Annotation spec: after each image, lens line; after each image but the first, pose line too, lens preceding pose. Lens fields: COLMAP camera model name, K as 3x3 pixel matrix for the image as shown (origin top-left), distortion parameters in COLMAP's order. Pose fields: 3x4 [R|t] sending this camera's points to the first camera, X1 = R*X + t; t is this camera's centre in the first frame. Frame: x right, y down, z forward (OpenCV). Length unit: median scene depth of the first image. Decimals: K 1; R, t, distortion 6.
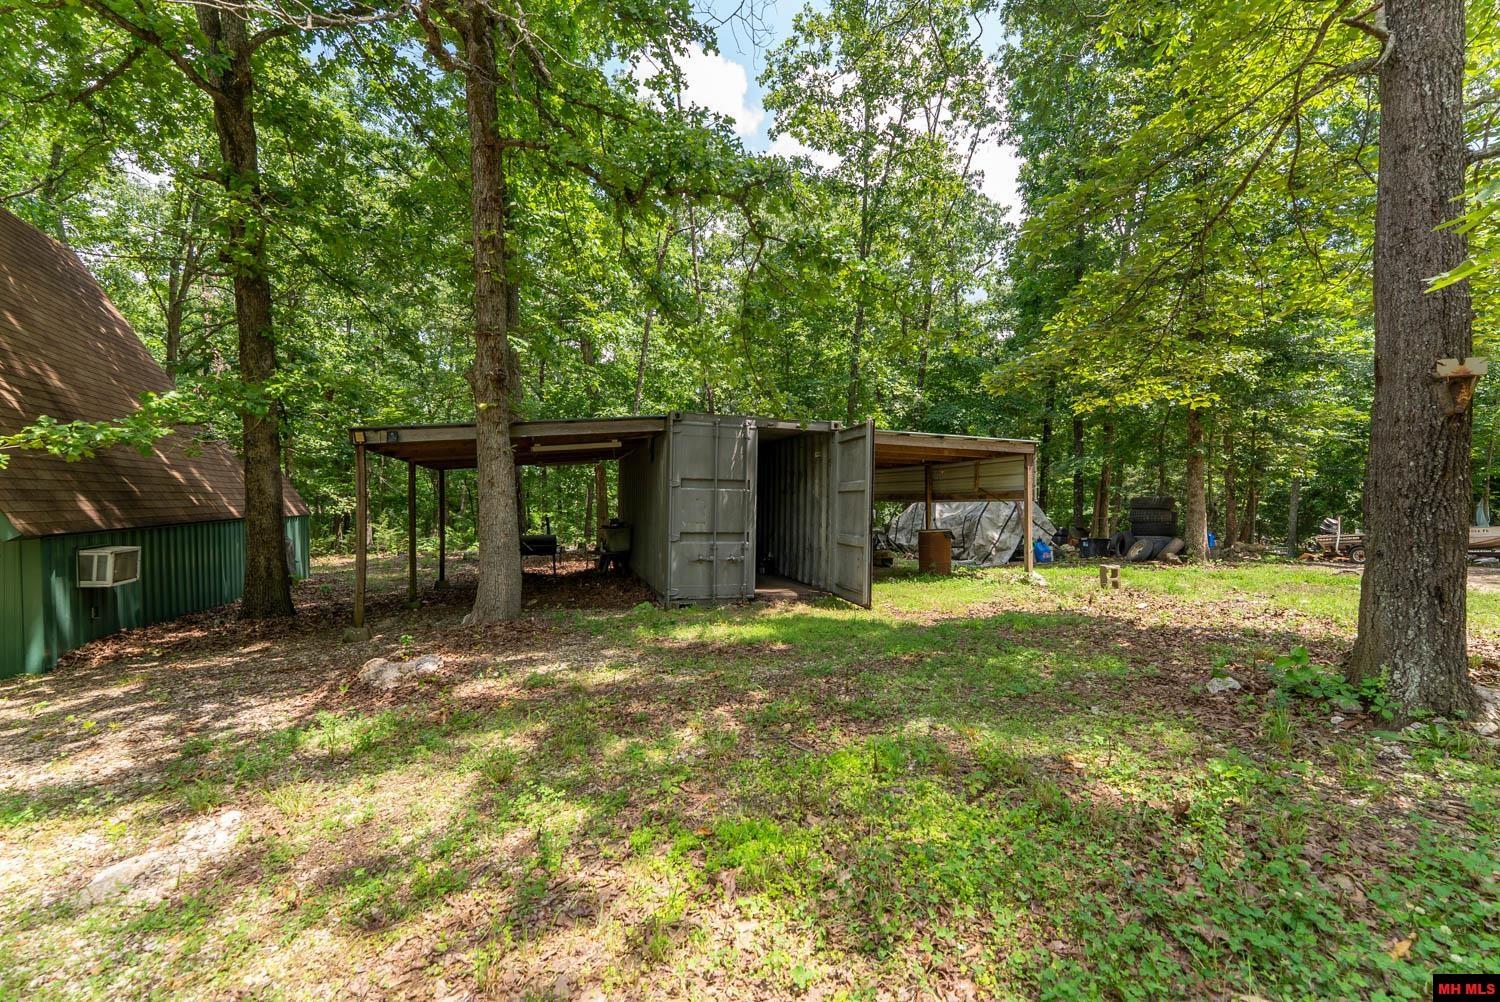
lens RADIAL K [[600.6, 0, 748.1], [0, 600.6, 500.6], [0, 0, 1]] dist [-0.001030, -0.000281]
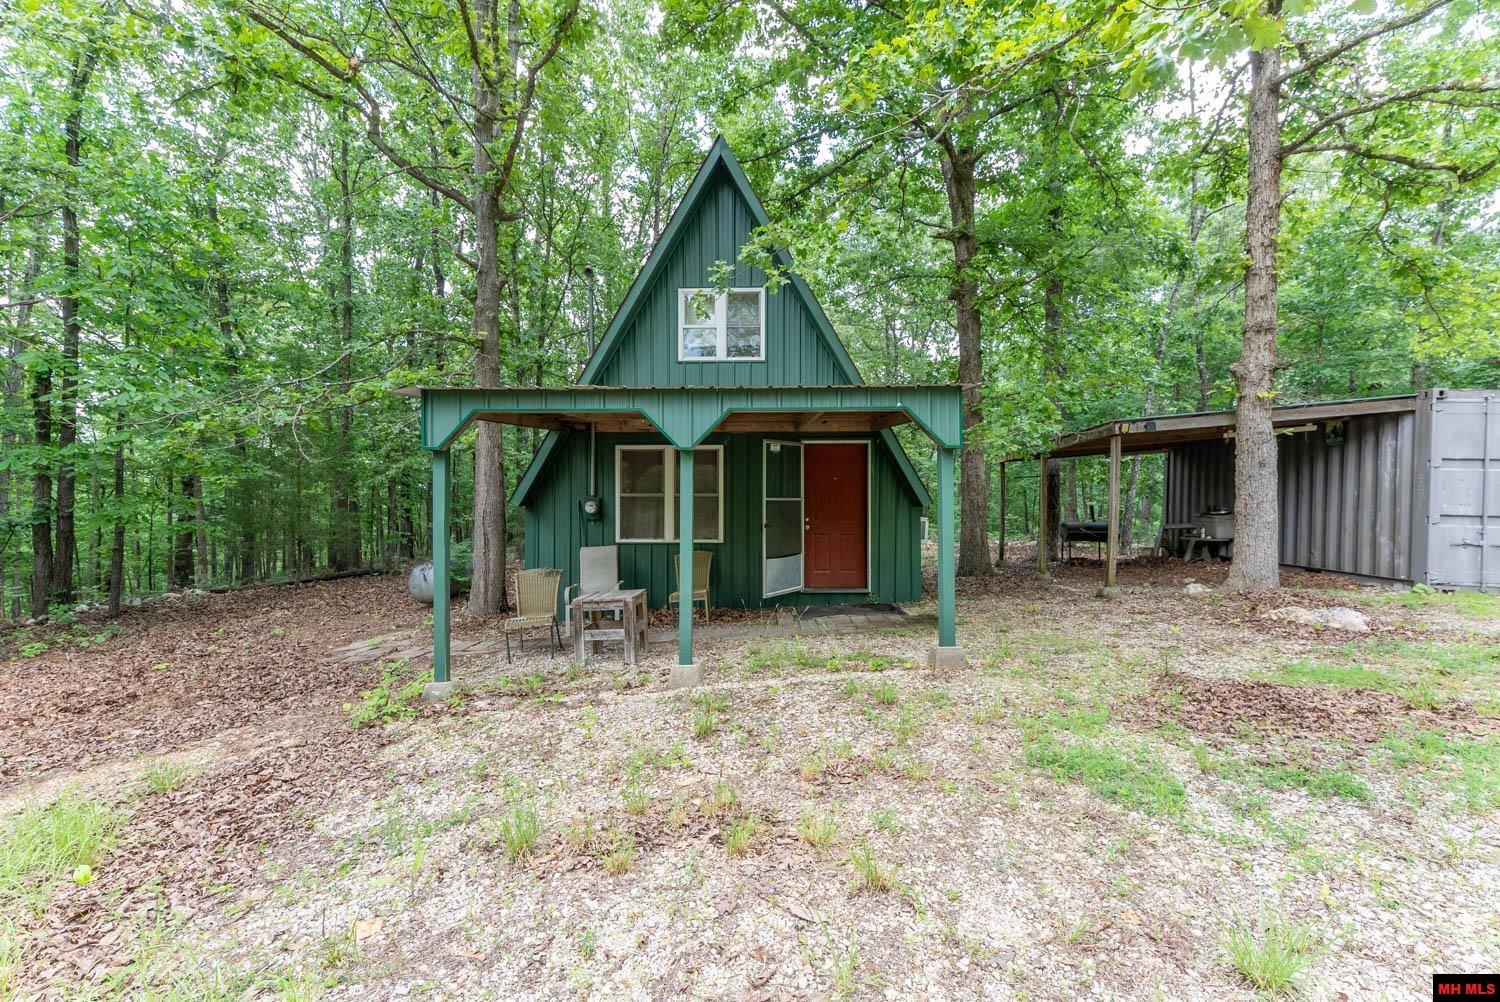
lens RADIAL K [[600.6, 0, 743.5], [0, 600.6, 501.4], [0, 0, 1]] dist [-0.001030, -0.000281]
pose [[0.899922, 0.007139, -0.435992, -0.677305], [-0.008252, 0.999966, -0.000661, 0.040331], [0.435972, 0.004192, 0.899950, -0.342013]]
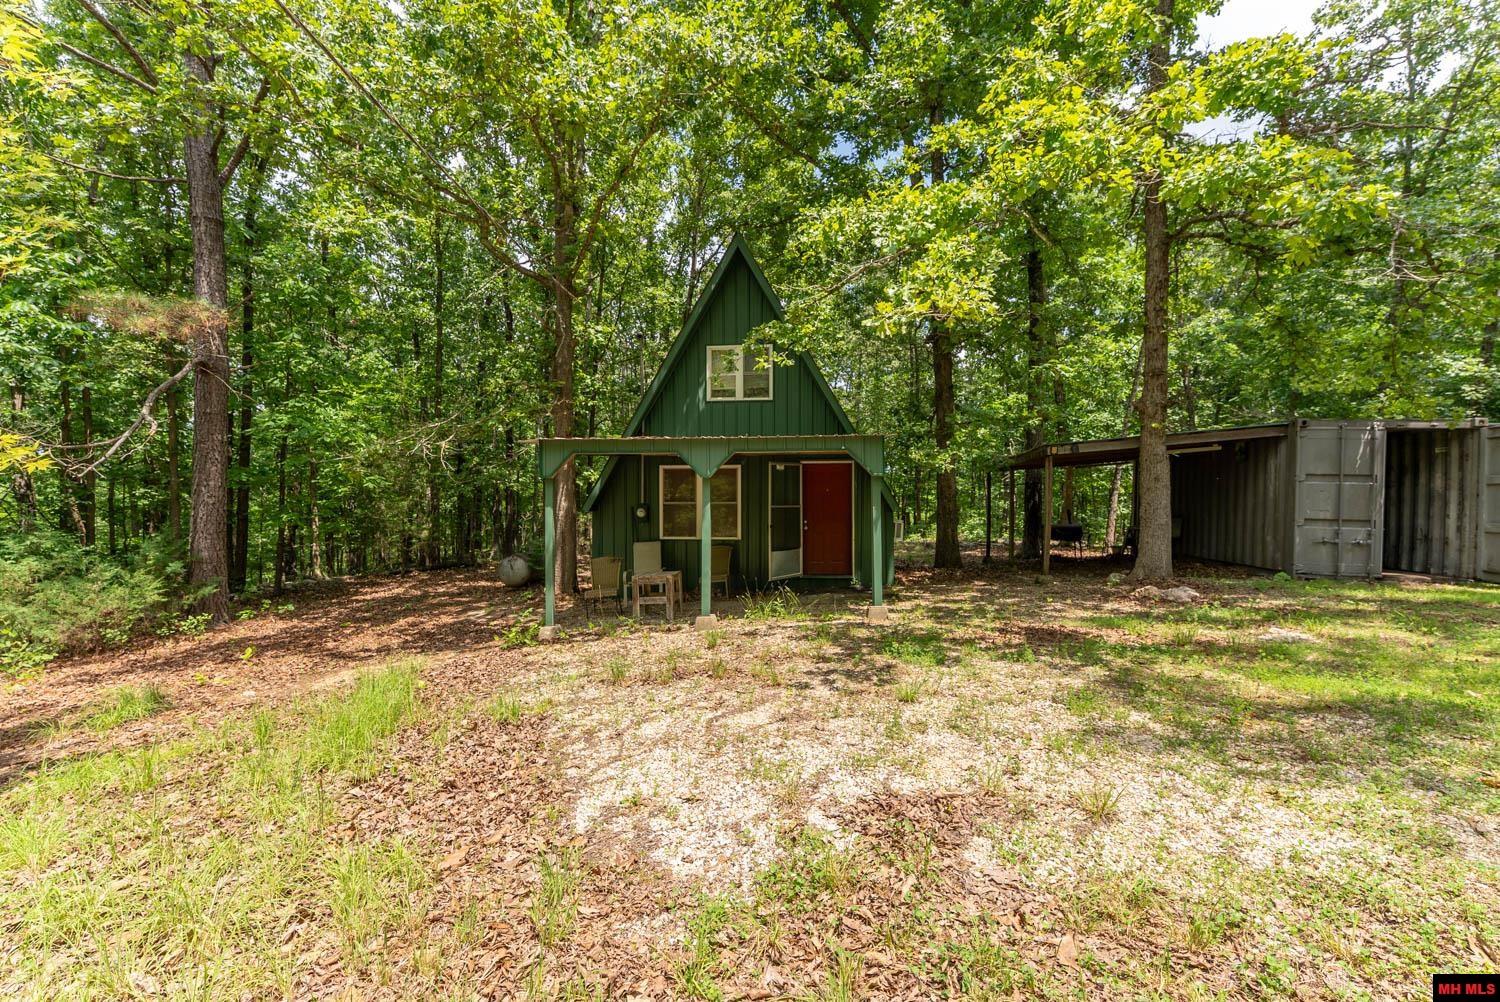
lens RADIAL K [[600.6, 0, 745.3], [0, 600.6, 504.0], [0, 0, 1]] dist [-0.001030, -0.000281]
pose [[0.869959, 0.006112, -0.493087, -0.484318], [-0.006991, 0.999976, 0.000060, 0.030383], [0.493075, 0.003395, 0.869980, -0.597855]]
